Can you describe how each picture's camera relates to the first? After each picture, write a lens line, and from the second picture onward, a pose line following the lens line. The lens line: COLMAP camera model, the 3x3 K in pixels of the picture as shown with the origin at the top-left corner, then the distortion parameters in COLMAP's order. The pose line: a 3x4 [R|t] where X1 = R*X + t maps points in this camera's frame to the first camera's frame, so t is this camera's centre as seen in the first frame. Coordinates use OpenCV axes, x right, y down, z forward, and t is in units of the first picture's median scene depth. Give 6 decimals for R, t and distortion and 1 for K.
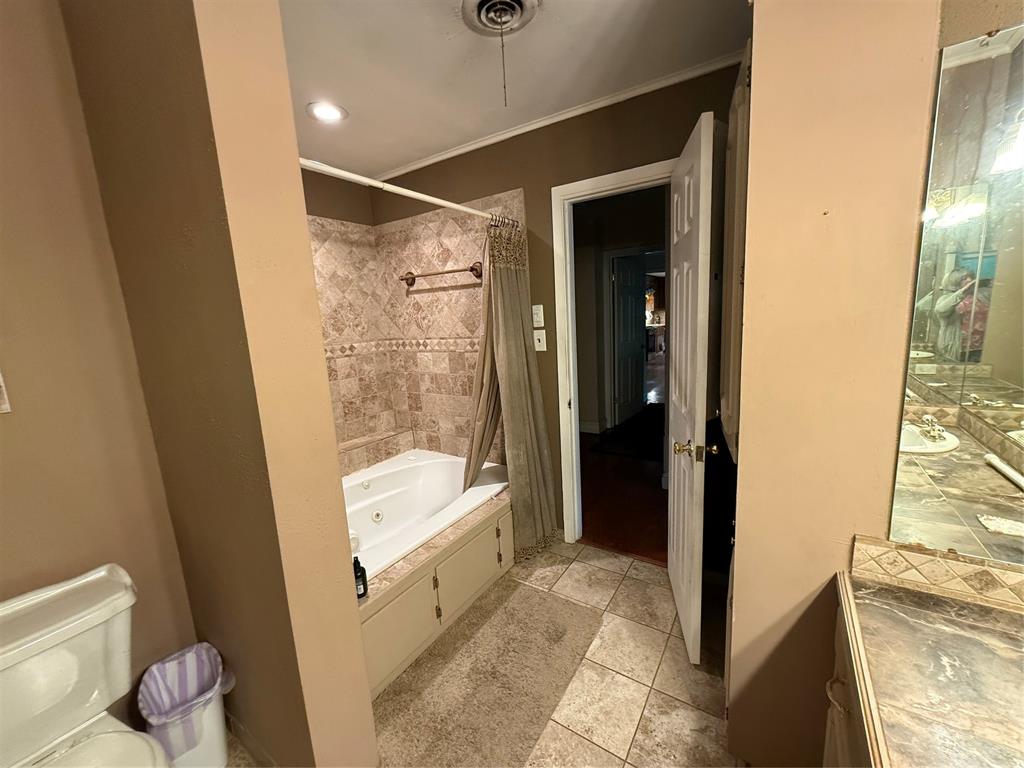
lens RADIAL K [[410.0, 0, 509.9], [0, 410.0, 384.0], [0, 0, 1]] dist [-0.000961, -0.000164]
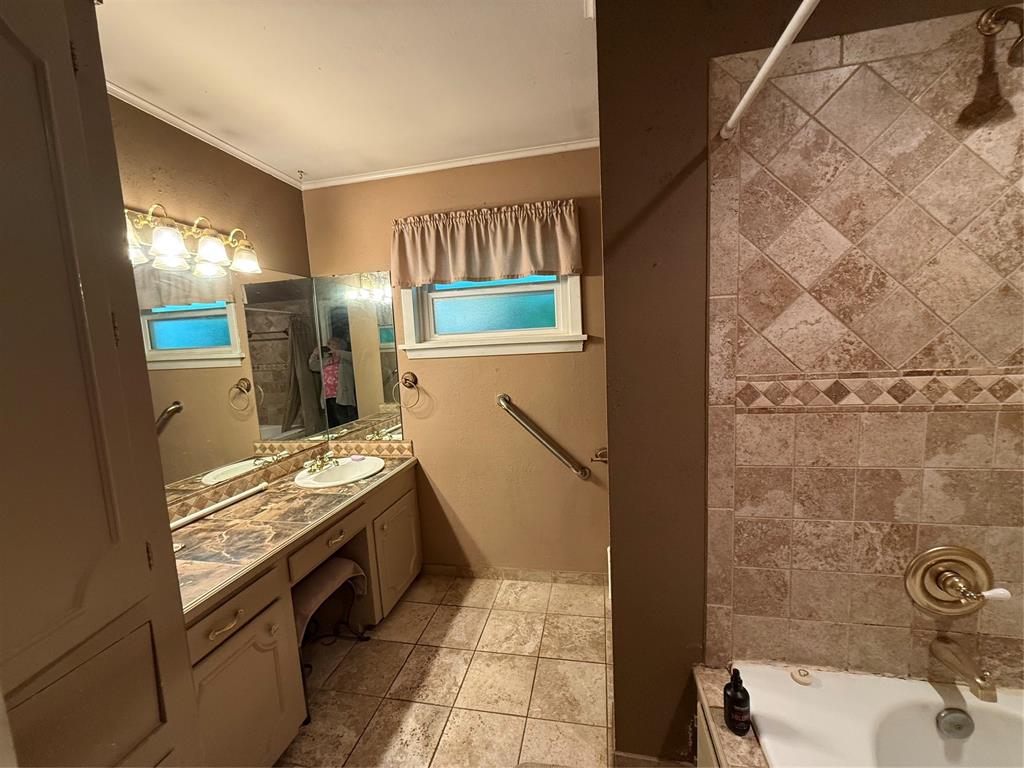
lens RADIAL K [[410.0, 0, 516.0], [0, 410.0, 383.9], [0, 0, 1]] dist [-0.000961, -0.000164]
pose [[0.931258, -0.033323, 0.362834, 0.239893], [0.067499, 0.994350, -0.081923, 0.240505], [-0.358054, 0.100783, 0.928246, -1.337421]]
